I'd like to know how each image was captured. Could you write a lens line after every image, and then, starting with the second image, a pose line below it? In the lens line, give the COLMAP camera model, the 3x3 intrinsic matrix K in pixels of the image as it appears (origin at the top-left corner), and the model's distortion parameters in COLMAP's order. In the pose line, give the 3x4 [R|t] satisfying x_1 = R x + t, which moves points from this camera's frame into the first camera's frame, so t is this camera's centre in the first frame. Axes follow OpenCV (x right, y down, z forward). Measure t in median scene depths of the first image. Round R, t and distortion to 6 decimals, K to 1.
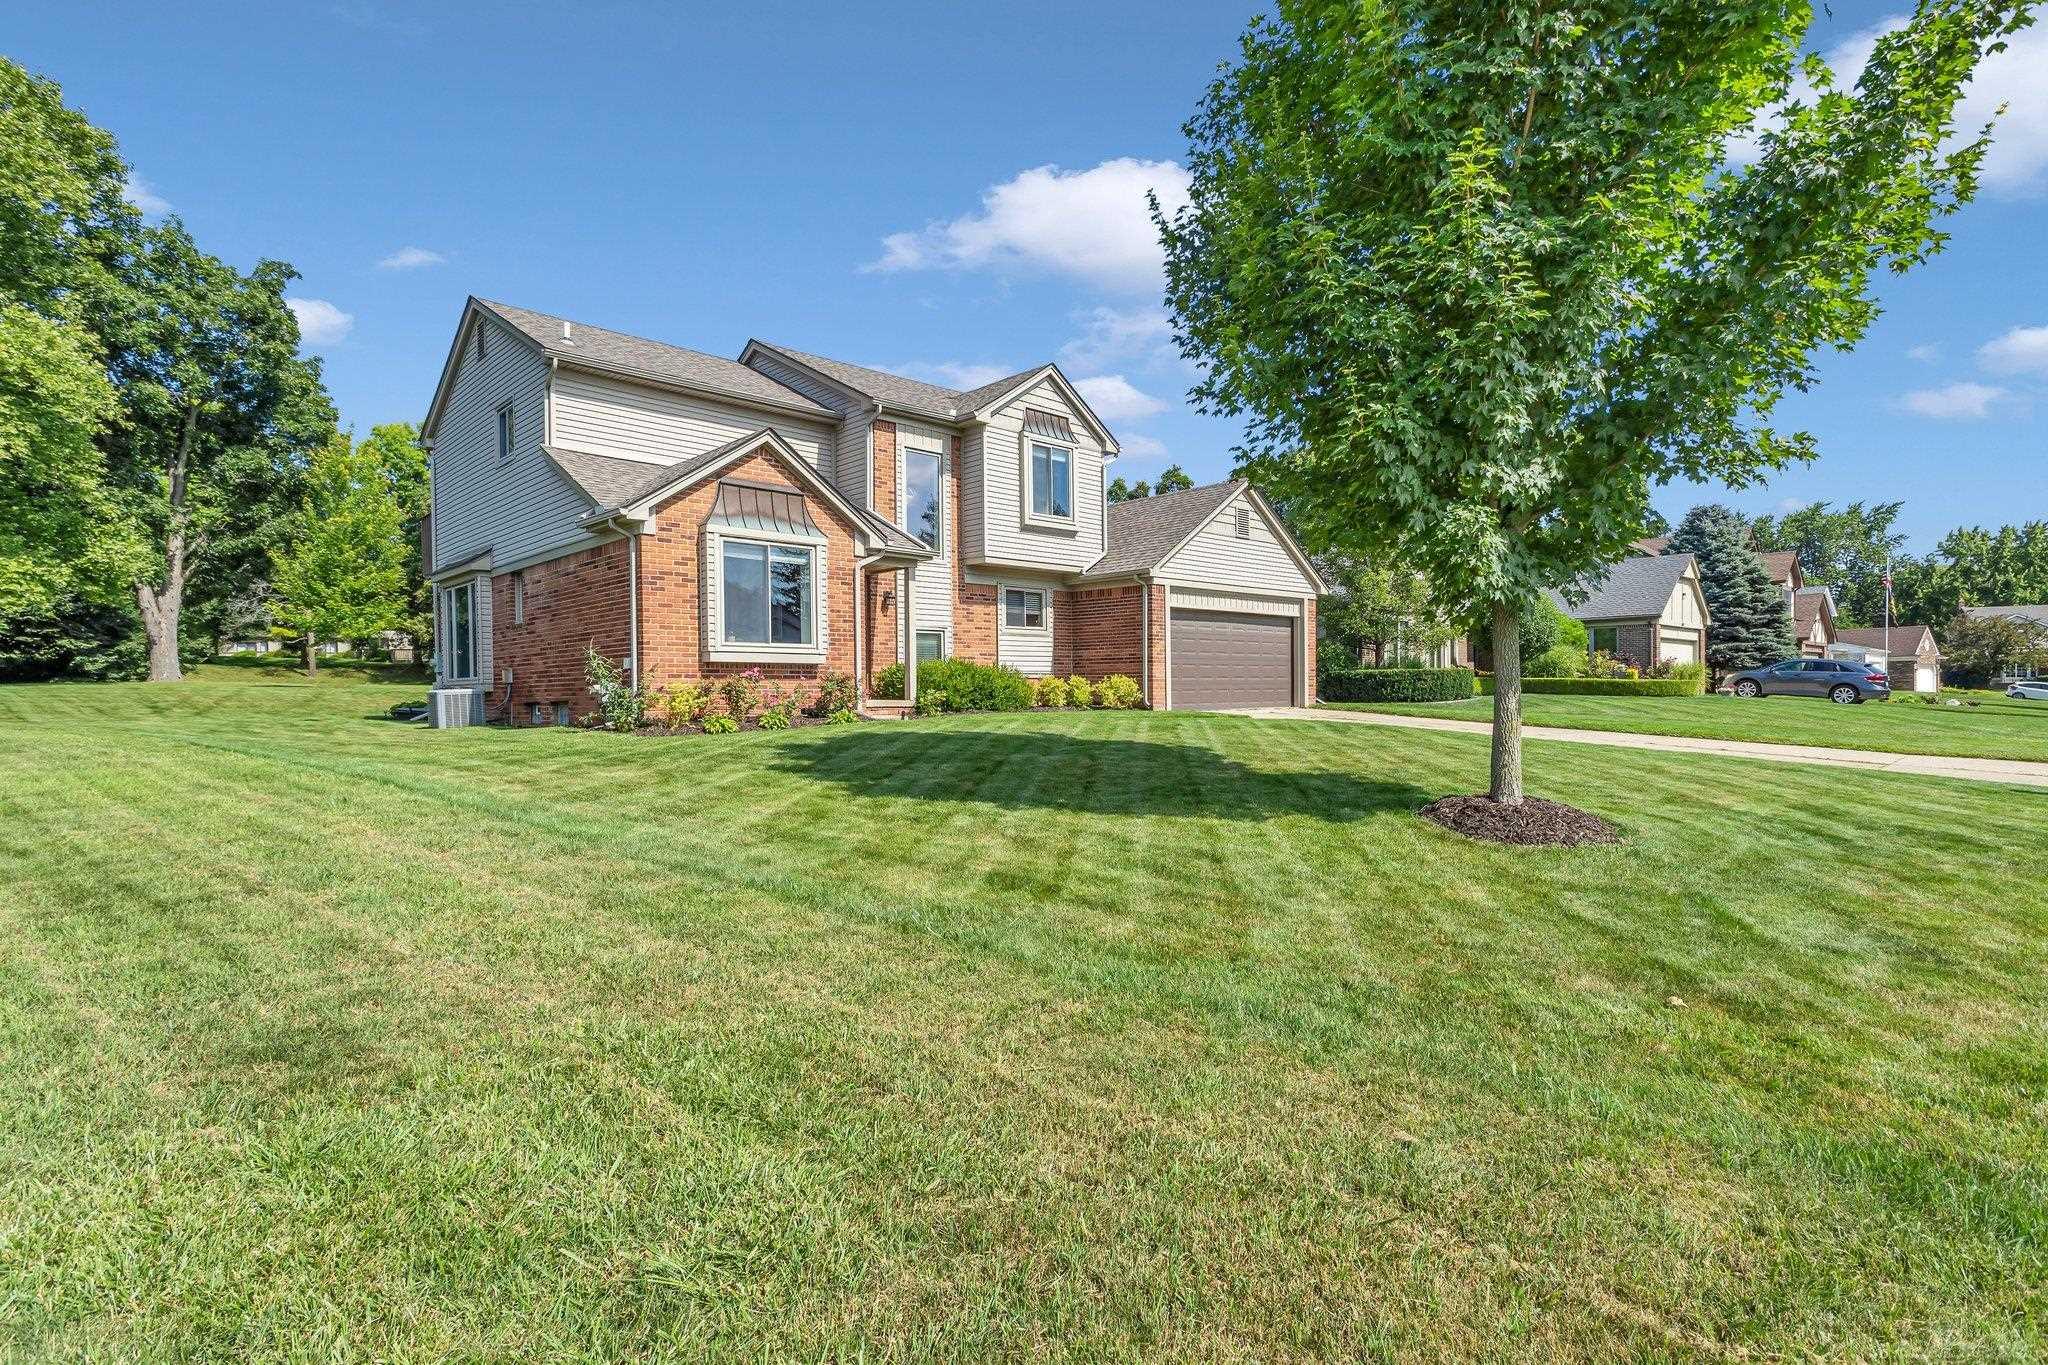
lens RADIAL K [[980.6, 0, 1029.8], [0, 980.6, 644.7], [0, 0, 1]] dist [-0.001419, 0.000219]
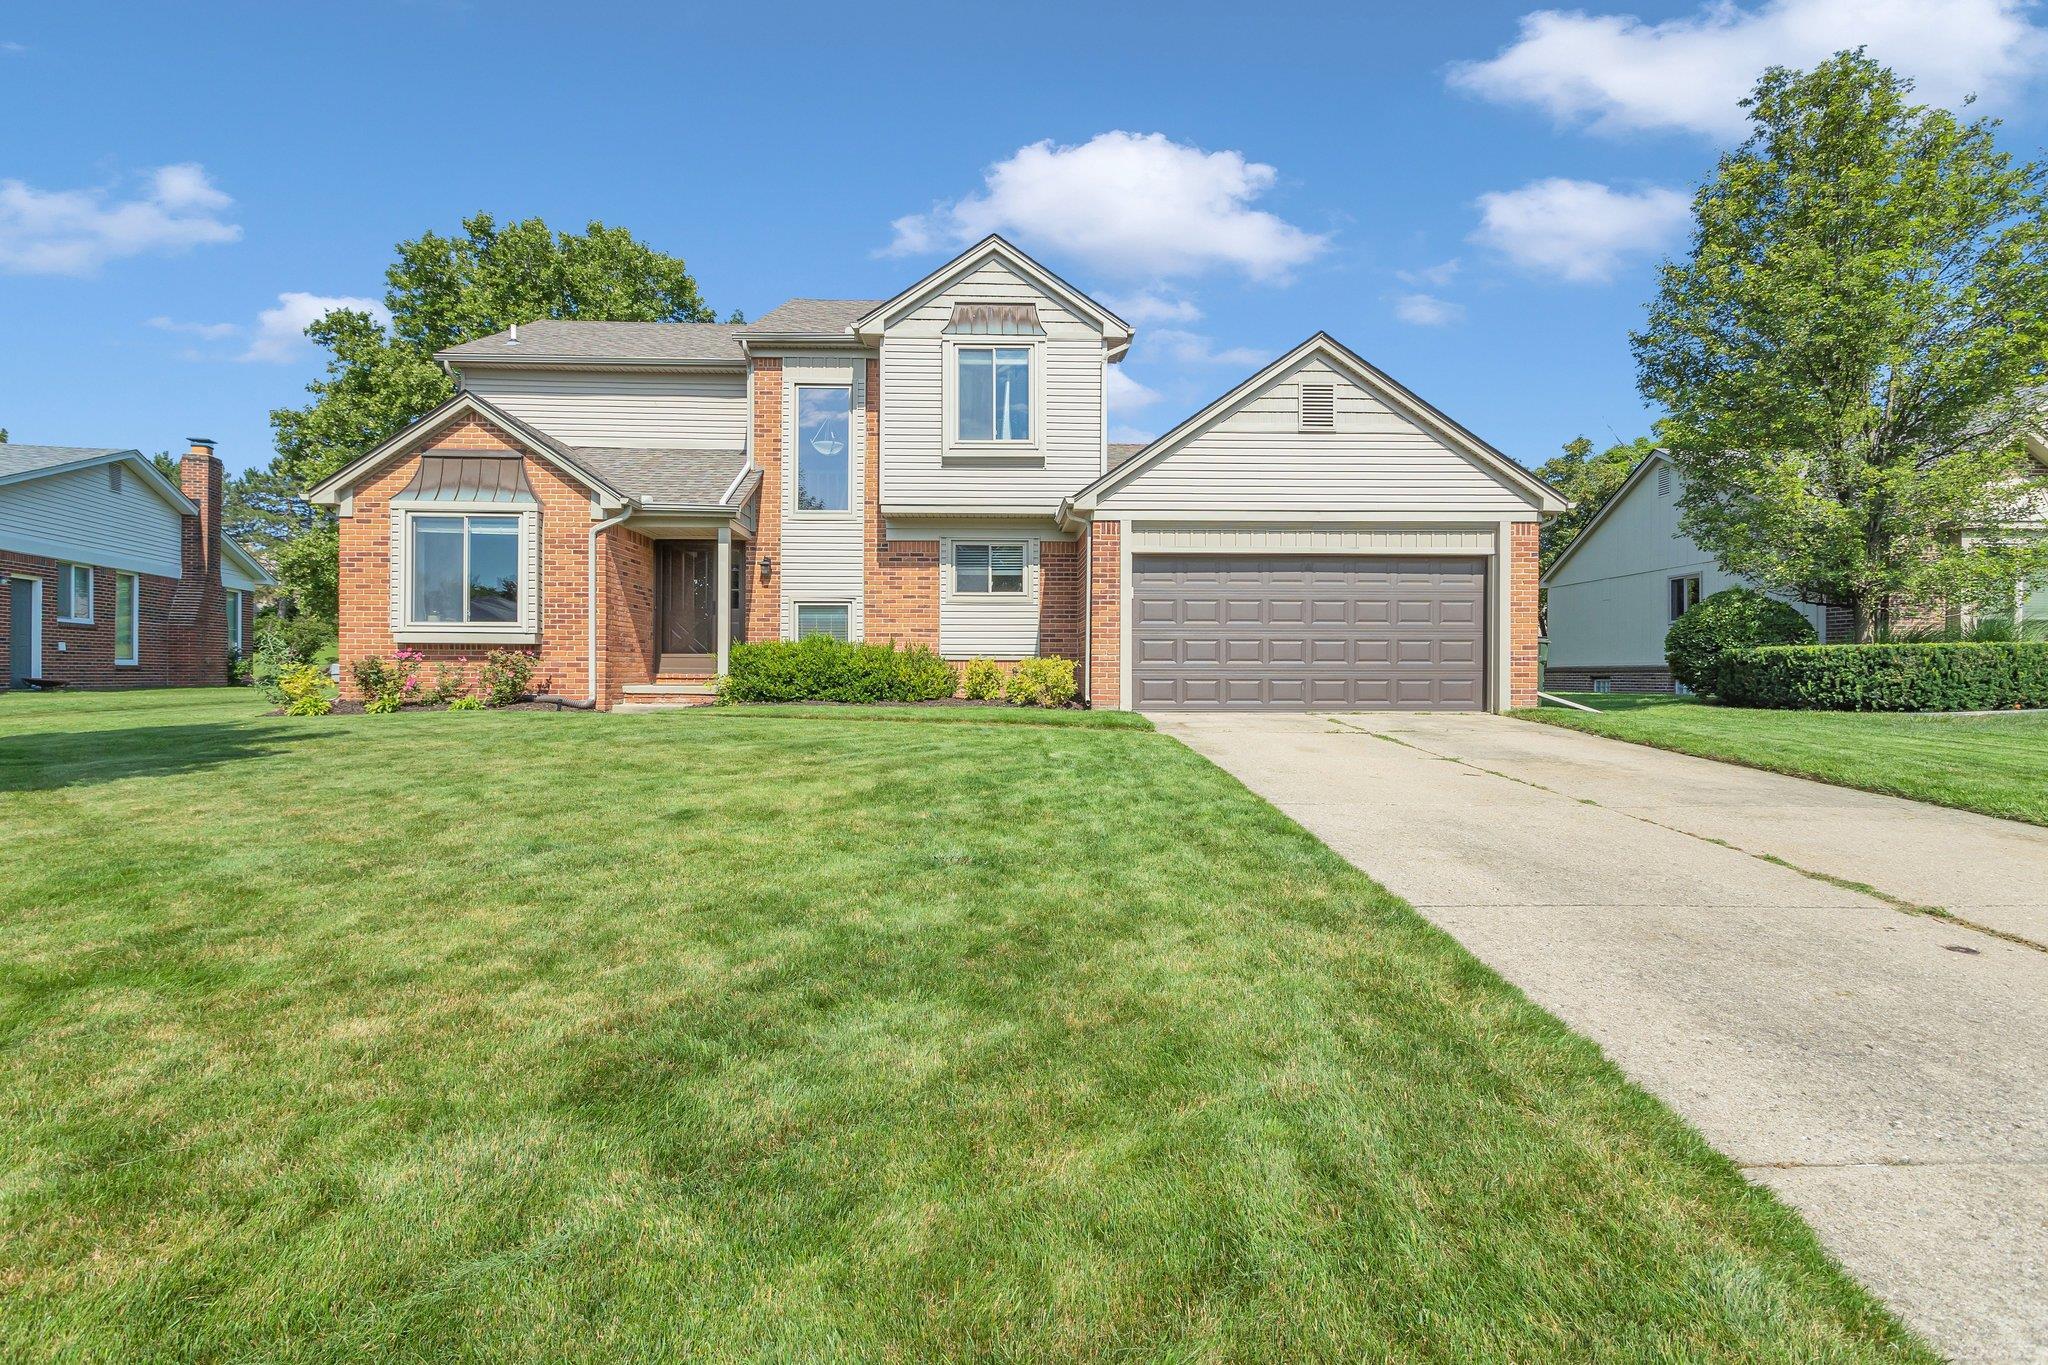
lens RADIAL K [[980.6, 0, 1029.8], [0, 980.6, 644.7], [0, 0, 1]] dist [-0.001419, 0.000219]
pose [[0.752189, -0.010083, -0.658871, 0.532557], [0.020144, 0.999767, 0.007698, 0.017020], [0.658640, -0.019063, 0.752217, 0.463303]]
